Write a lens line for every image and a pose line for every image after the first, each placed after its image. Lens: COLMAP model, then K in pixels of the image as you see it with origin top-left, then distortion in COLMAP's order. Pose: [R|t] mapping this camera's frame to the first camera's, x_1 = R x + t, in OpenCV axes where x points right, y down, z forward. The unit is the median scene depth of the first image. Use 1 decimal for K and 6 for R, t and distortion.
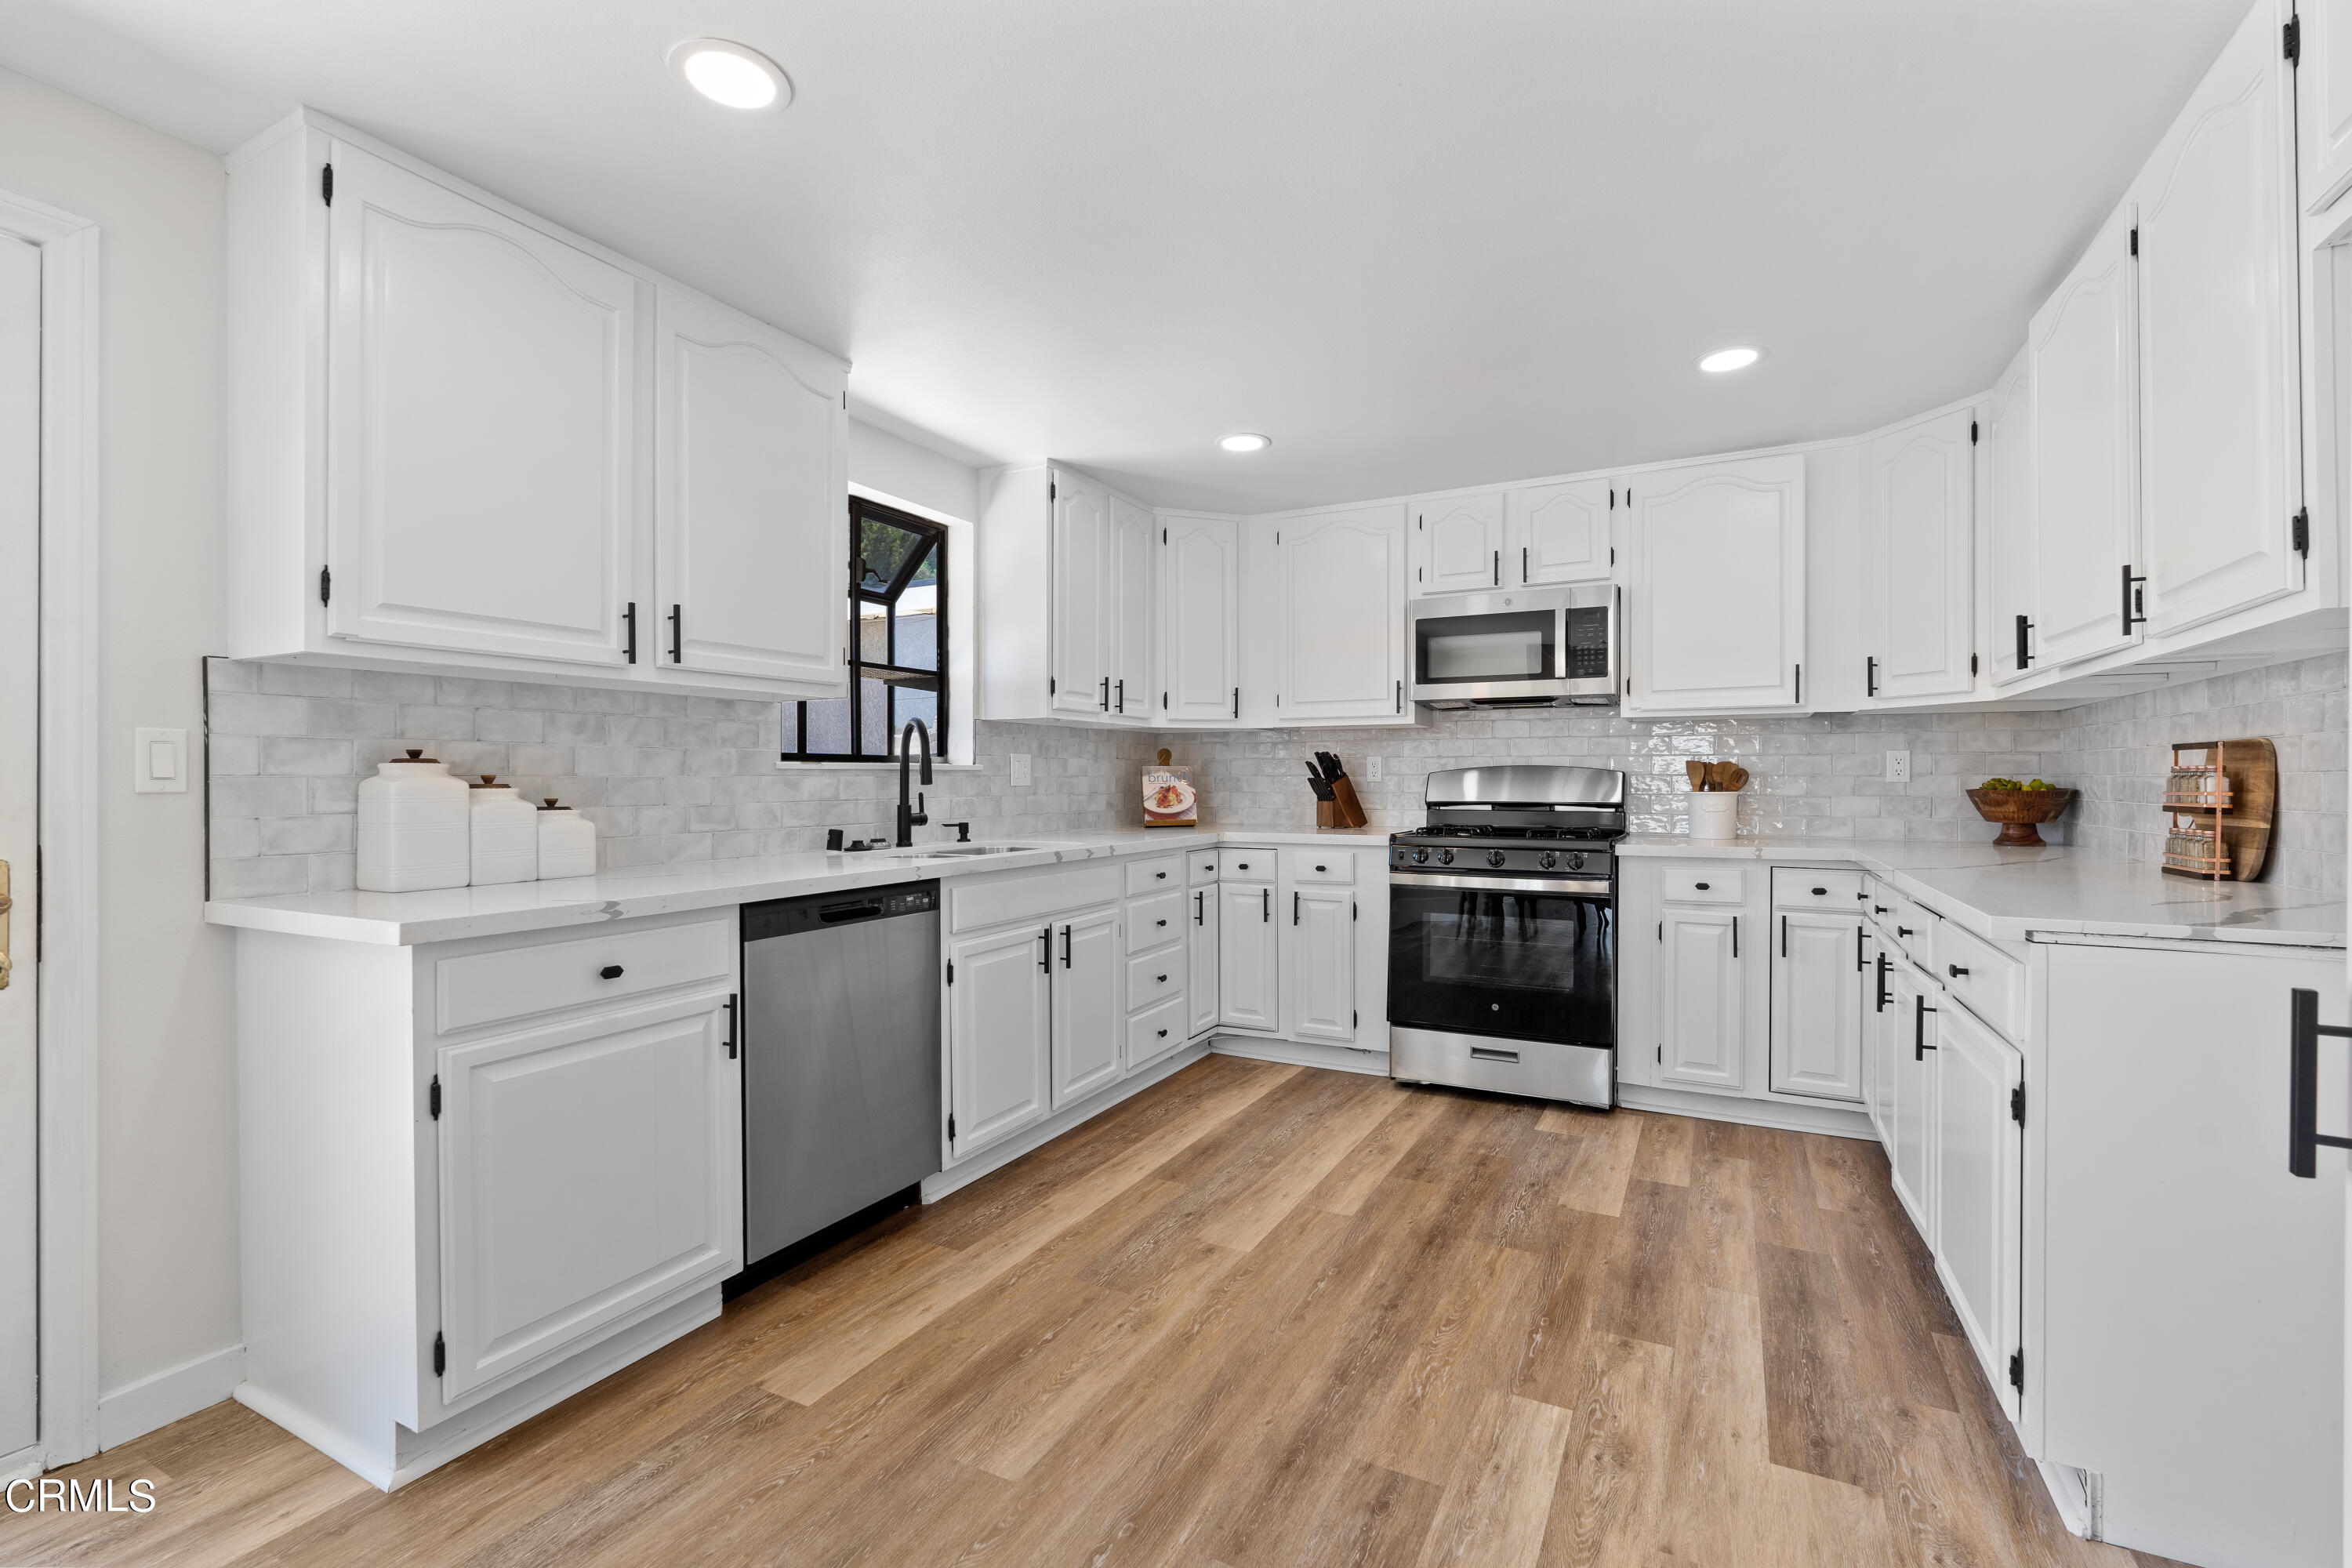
lens RADIAL K [[1036.5, 0, 1171.6], [0, 1036.5, 777.4], [0, 0, 1]] dist [-0.003314, 0.000534]
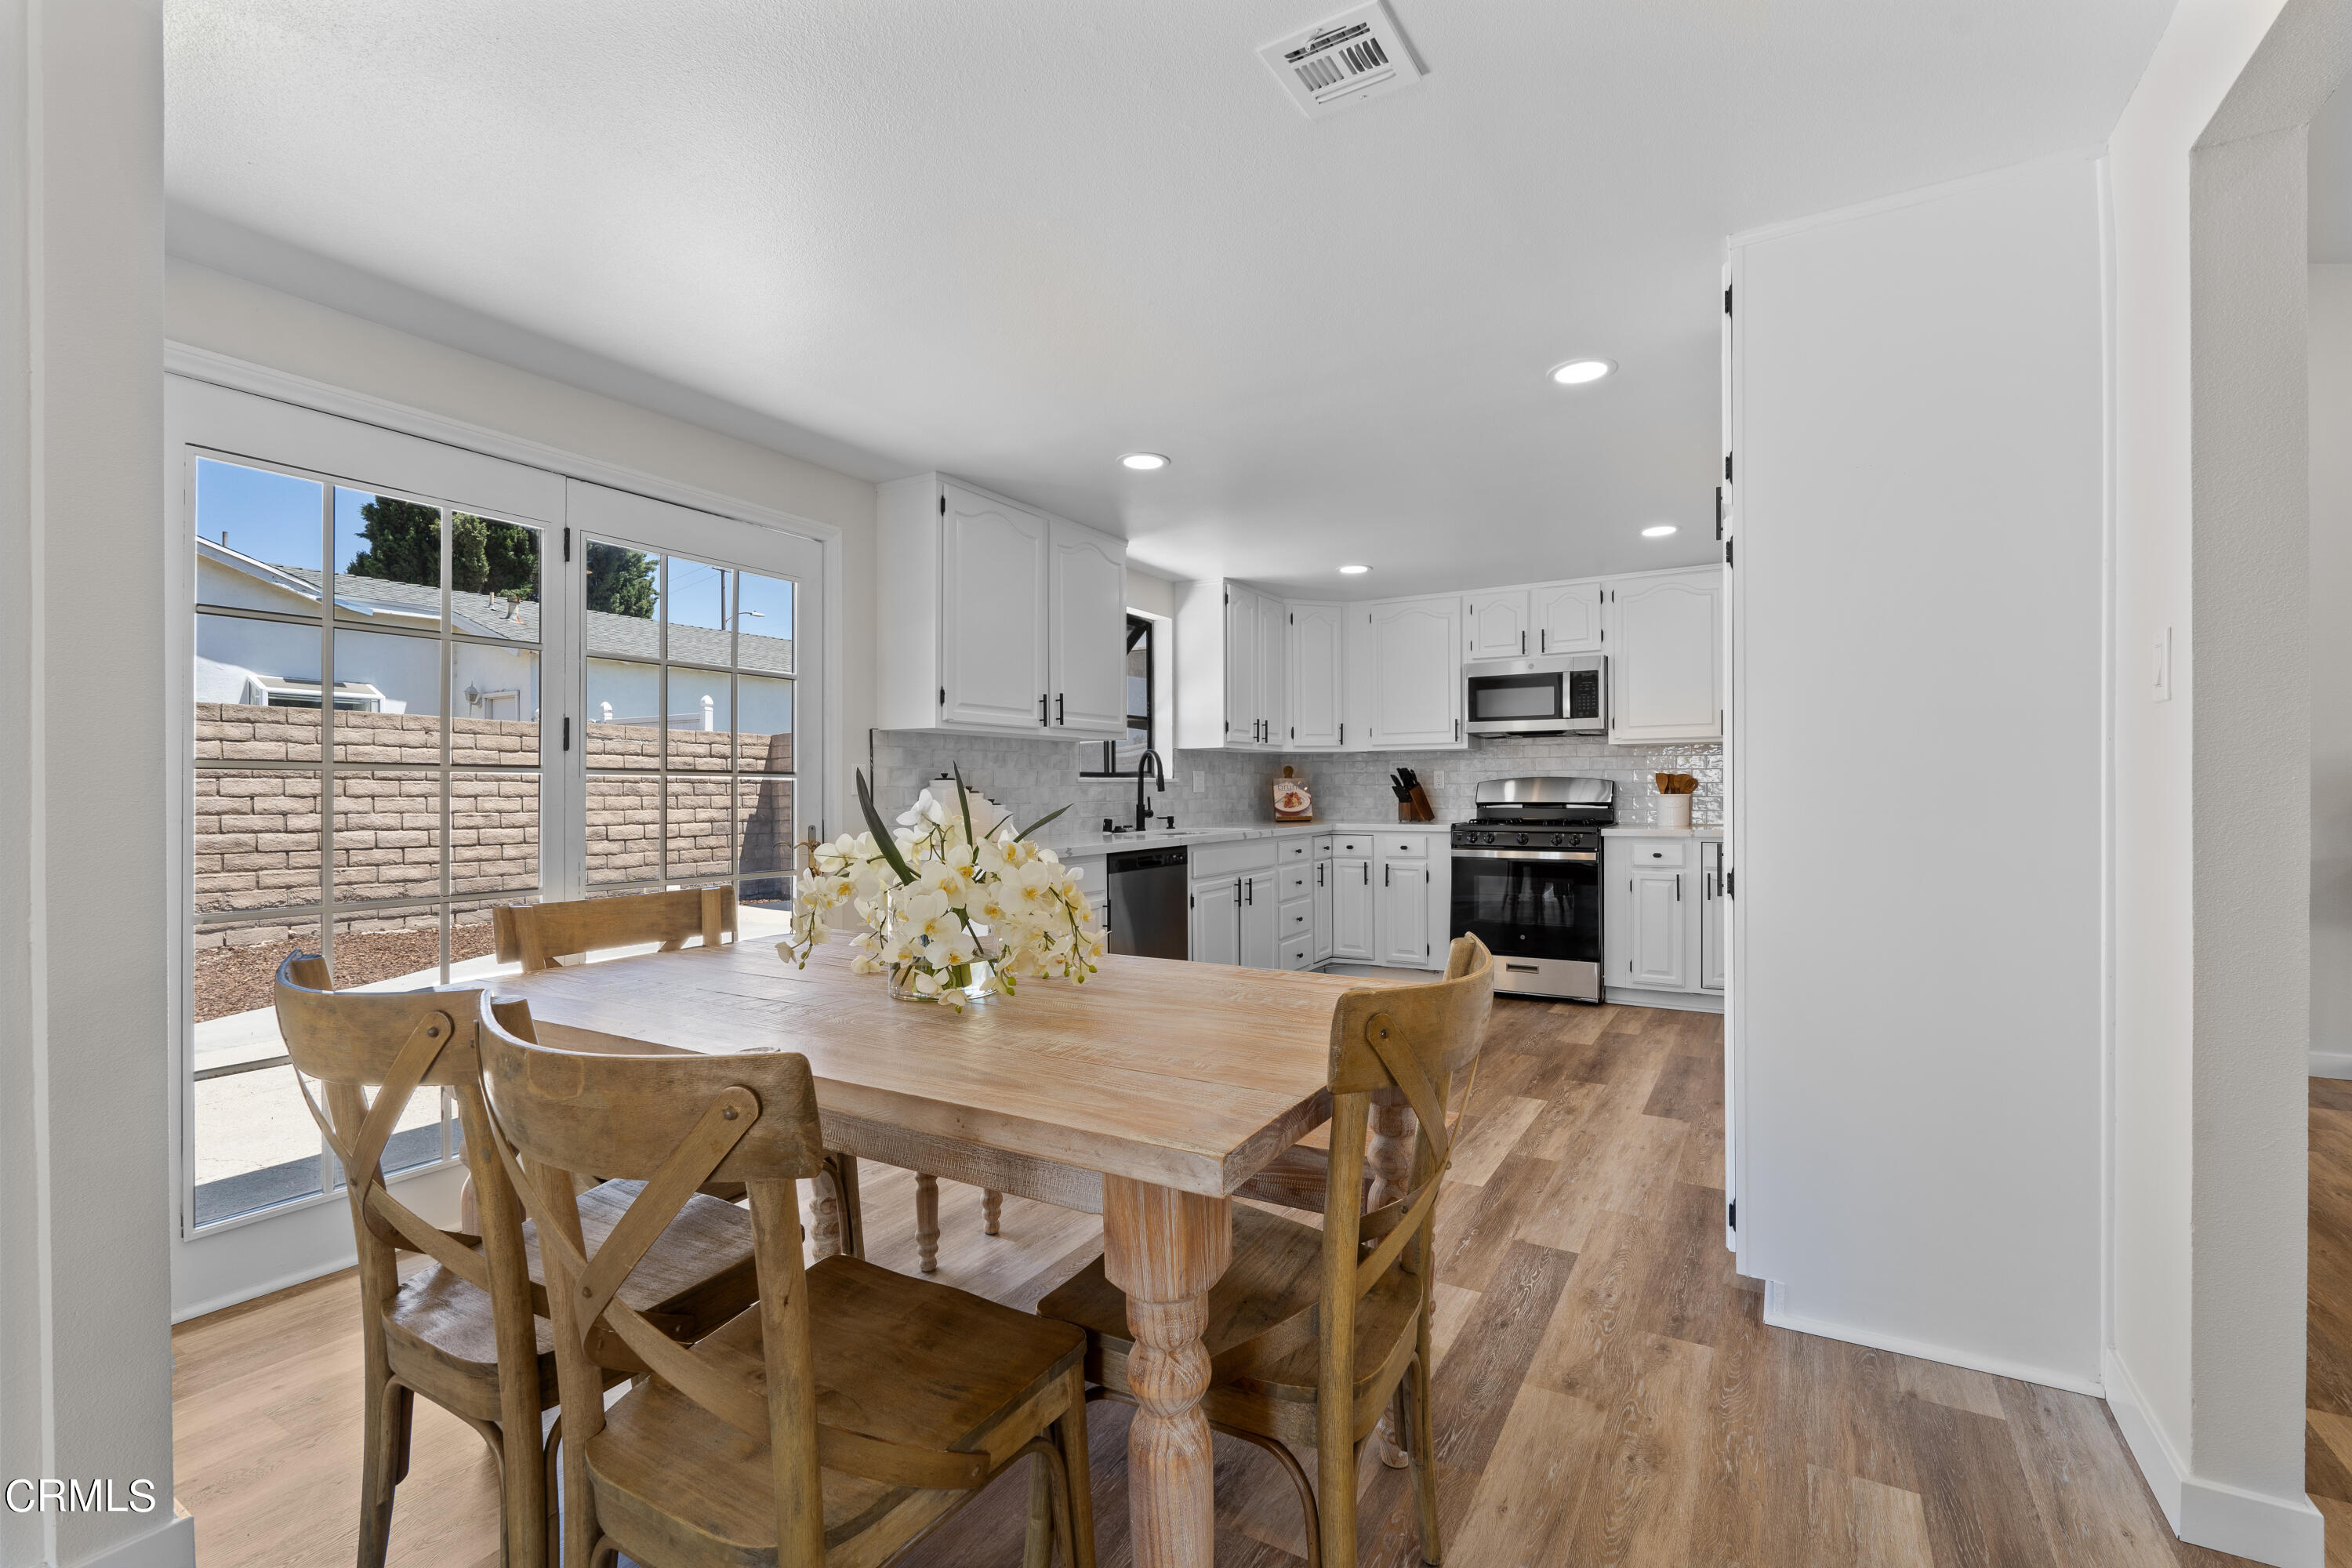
lens RADIAL K [[1036.5, 0, 1176.5], [0, 1036.5, 783.7], [0, 0, 1]] dist [-0.003314, 0.000534]
pose [[0.998957, -0.004099, -0.045470, -0.130651], [0.003954, 0.999987, -0.003281, 0.000567], [0.045483, 0.003097, 0.998960, -0.569362]]
